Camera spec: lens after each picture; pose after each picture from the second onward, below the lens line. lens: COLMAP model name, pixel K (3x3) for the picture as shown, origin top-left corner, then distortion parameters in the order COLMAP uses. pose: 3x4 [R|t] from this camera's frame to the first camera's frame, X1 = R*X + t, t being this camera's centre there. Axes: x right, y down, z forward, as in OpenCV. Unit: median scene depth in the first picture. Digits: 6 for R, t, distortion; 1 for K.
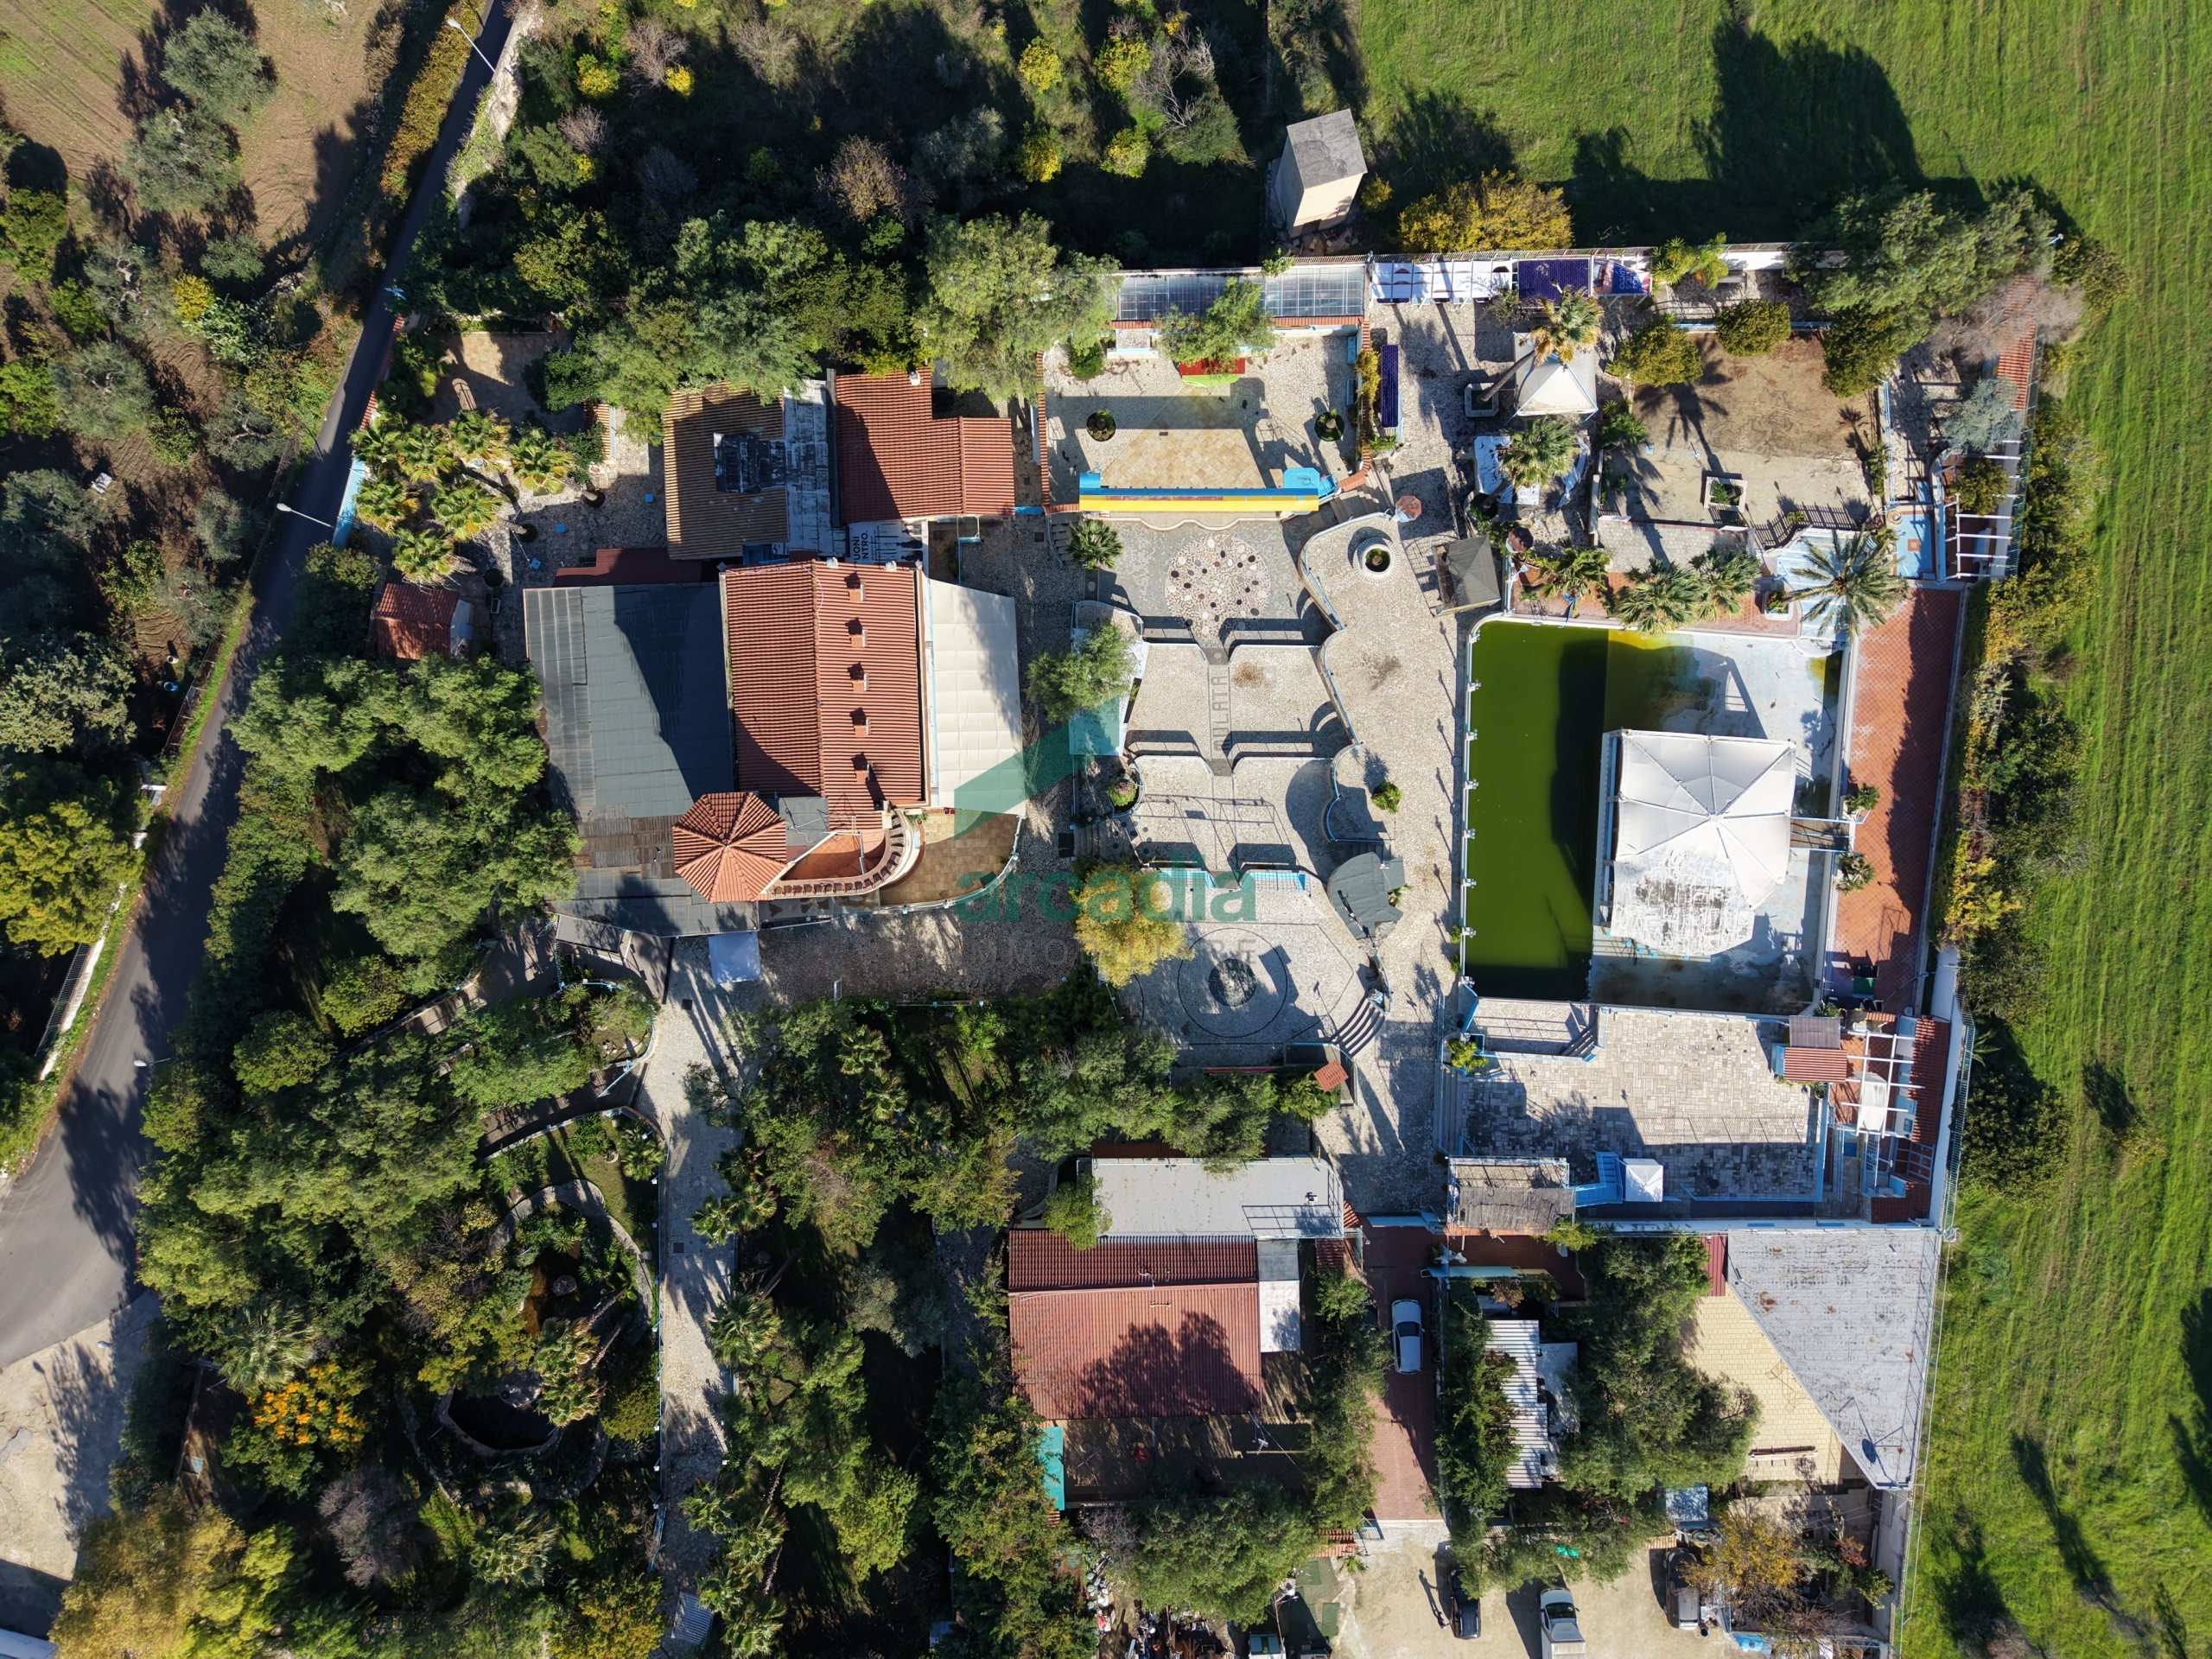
lens RADIAL K [[1479.3, 0, 1101.9], [0, 1479.3, 838.5], [0, 0, 1]] dist [0.022323, -0.021172]
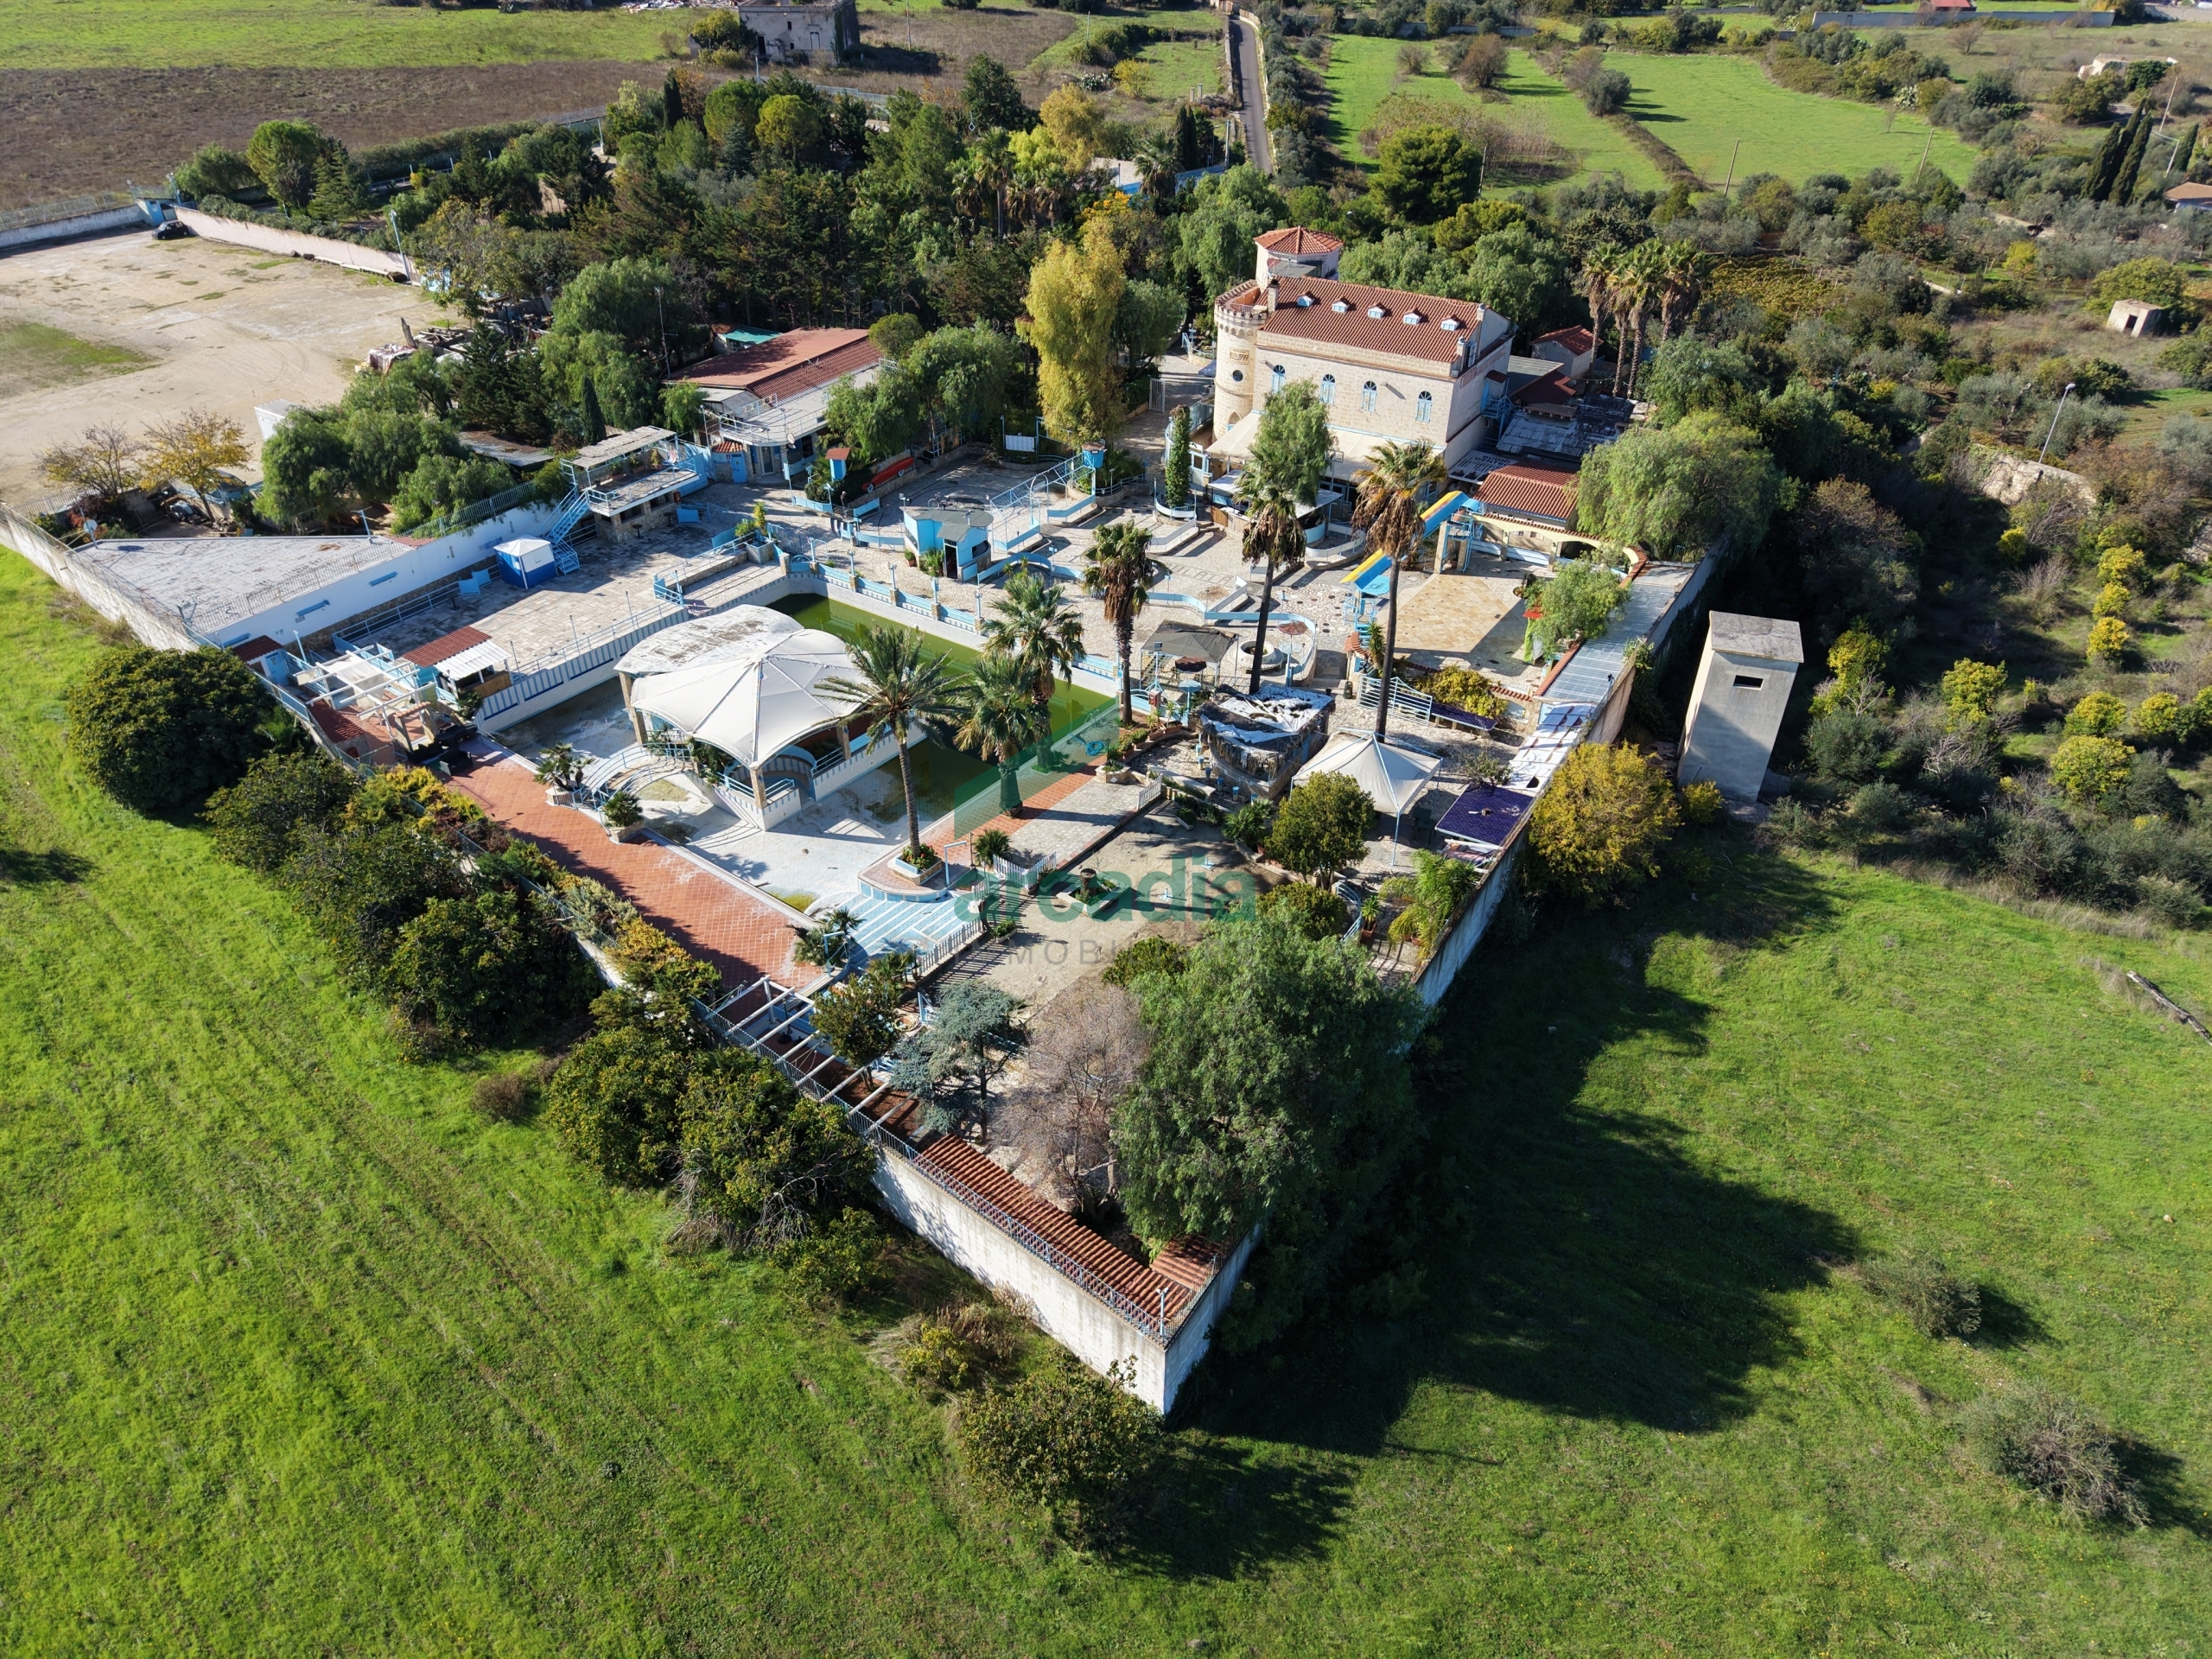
lens RADIAL K [[1479.3, 0, 1101.9], [0, 1479.3, 838.5], [0, 0, 1]] dist [0.022323, -0.021172]
pose [[-0.549644, 0.483978, -0.680924, 0.864400], [-0.835393, -0.315294, 0.450232, -0.529427], [0.003211, 0.816306, 0.577611, 0.604193]]
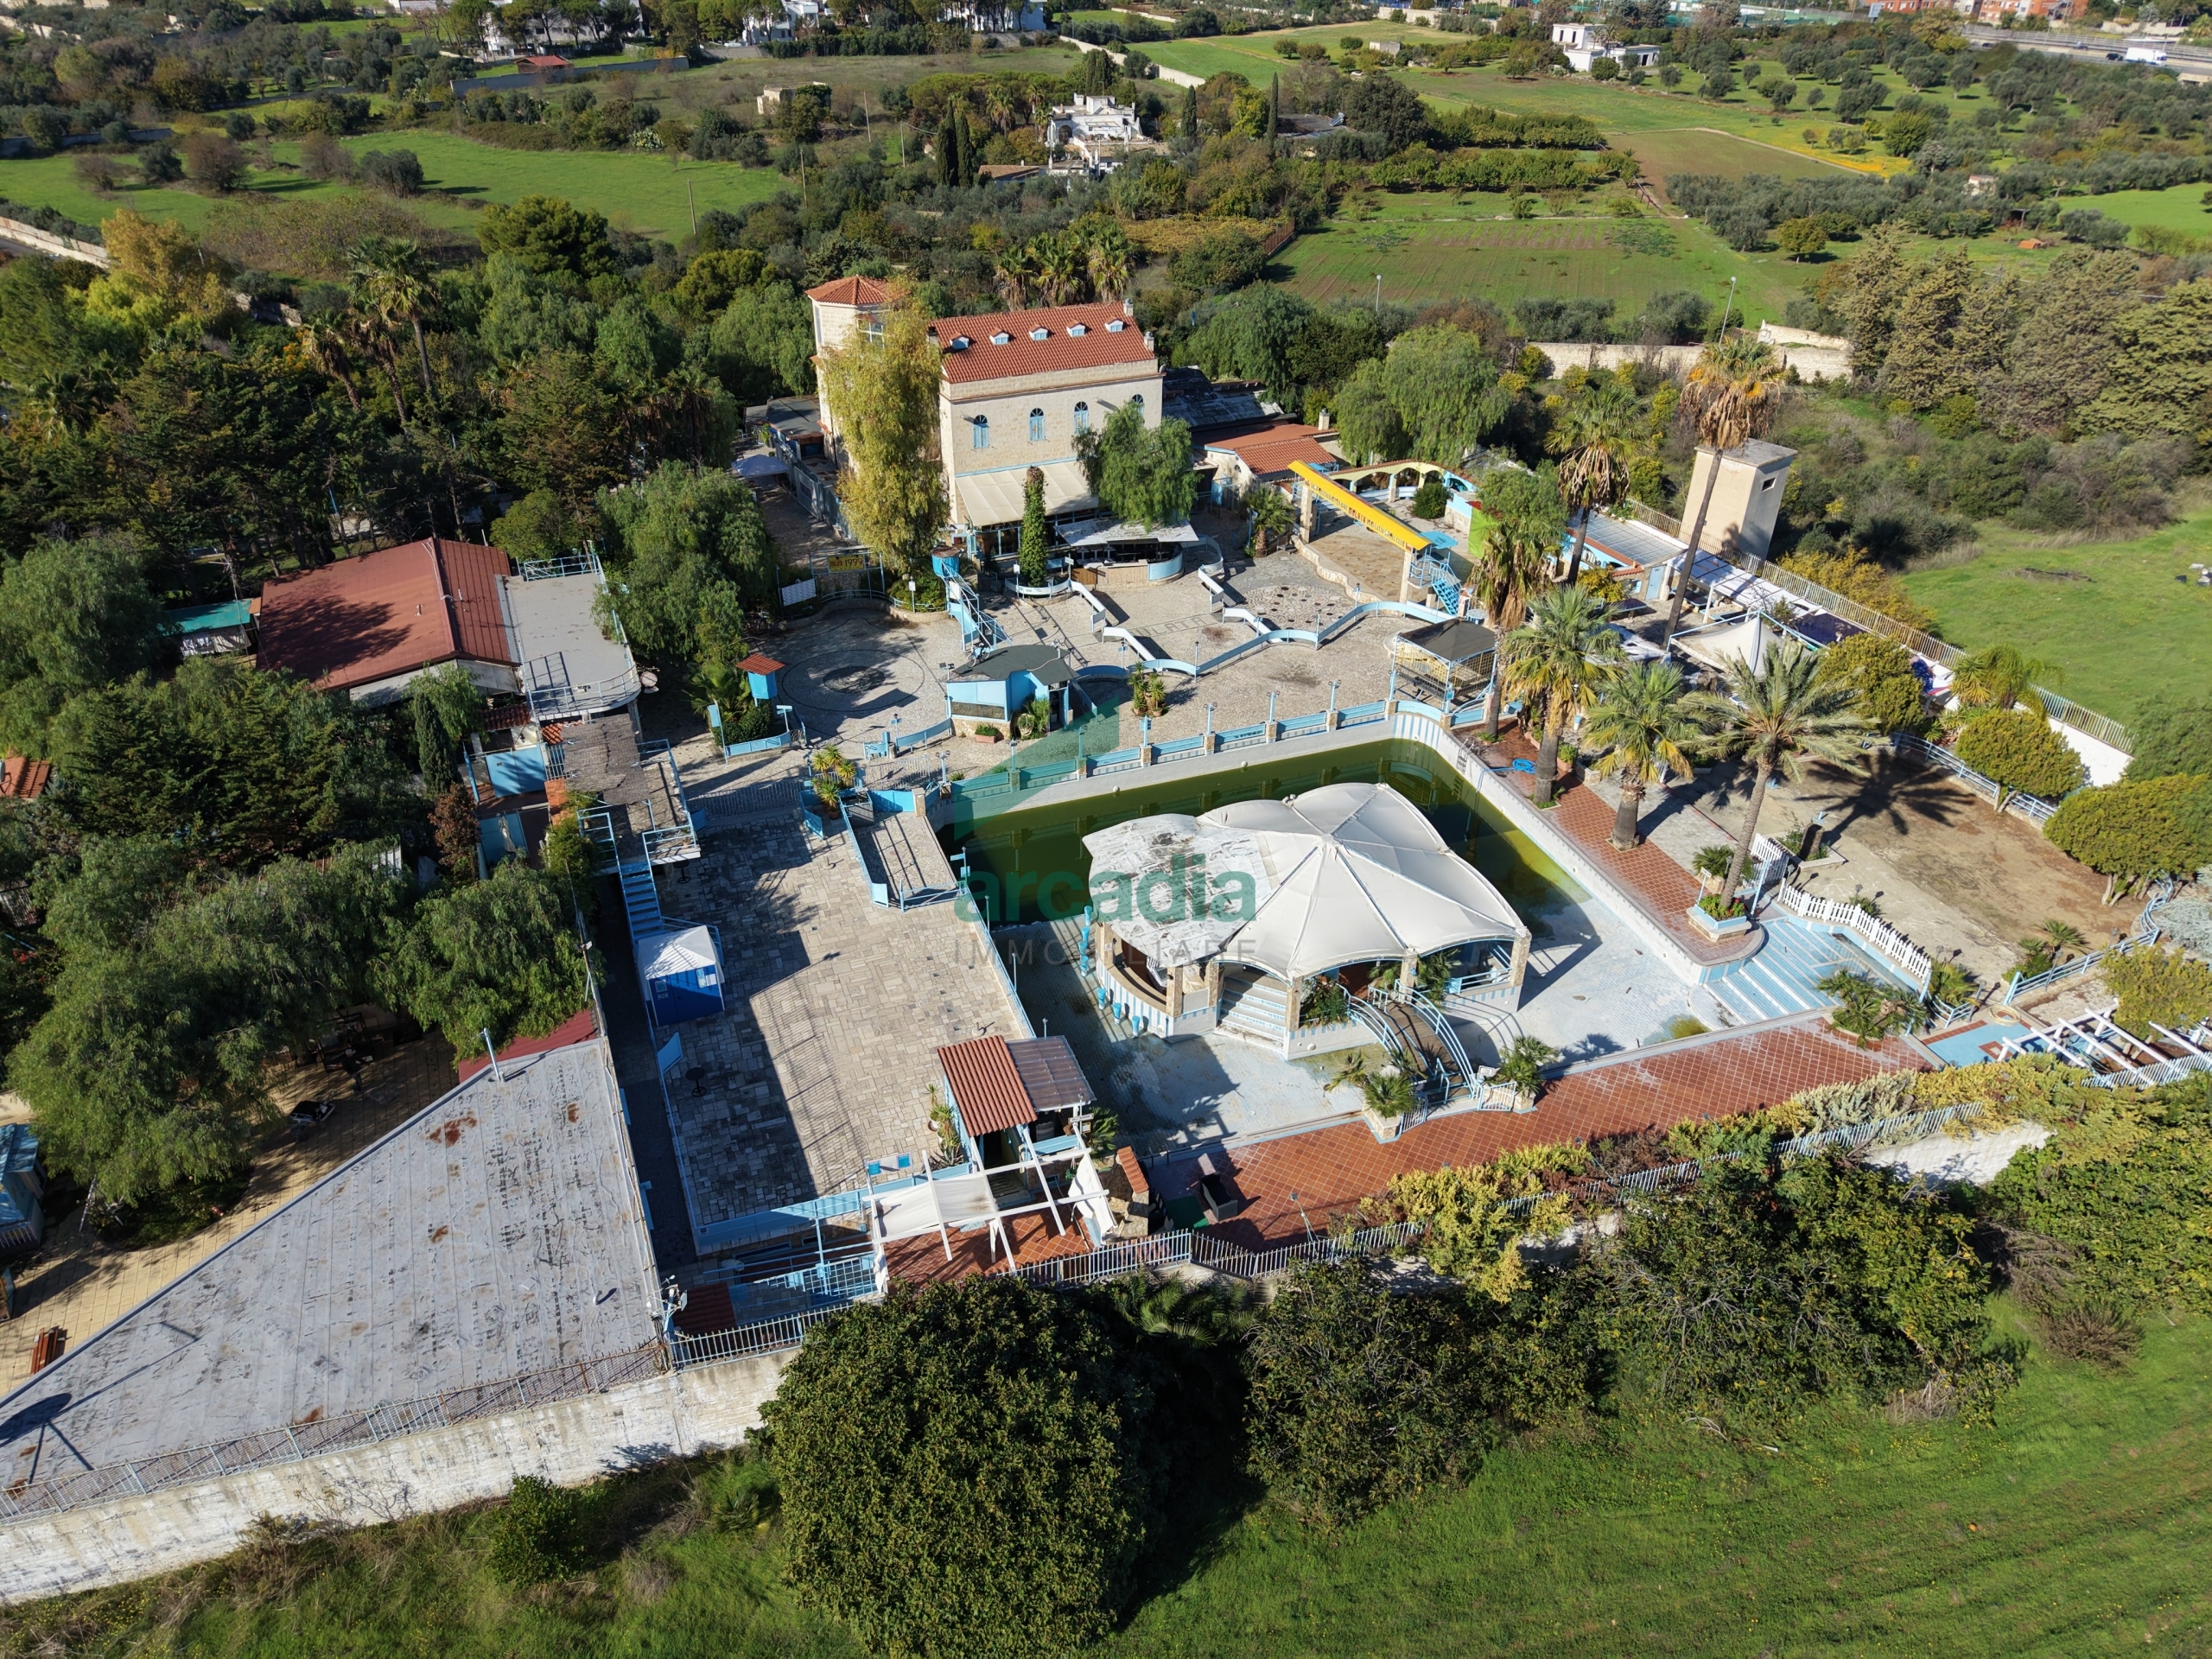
lens RADIAL K [[1479.3, 0, 1101.9], [0, 1479.3, 838.5], [0, 0, 1]] dist [0.022323, -0.021172]
pose [[0.376532, 0.498329, -0.780956, 0.806520], [-0.926397, 0.205627, -0.315444, 0.245361], [0.003391, 0.842250, 0.539076, 0.661057]]
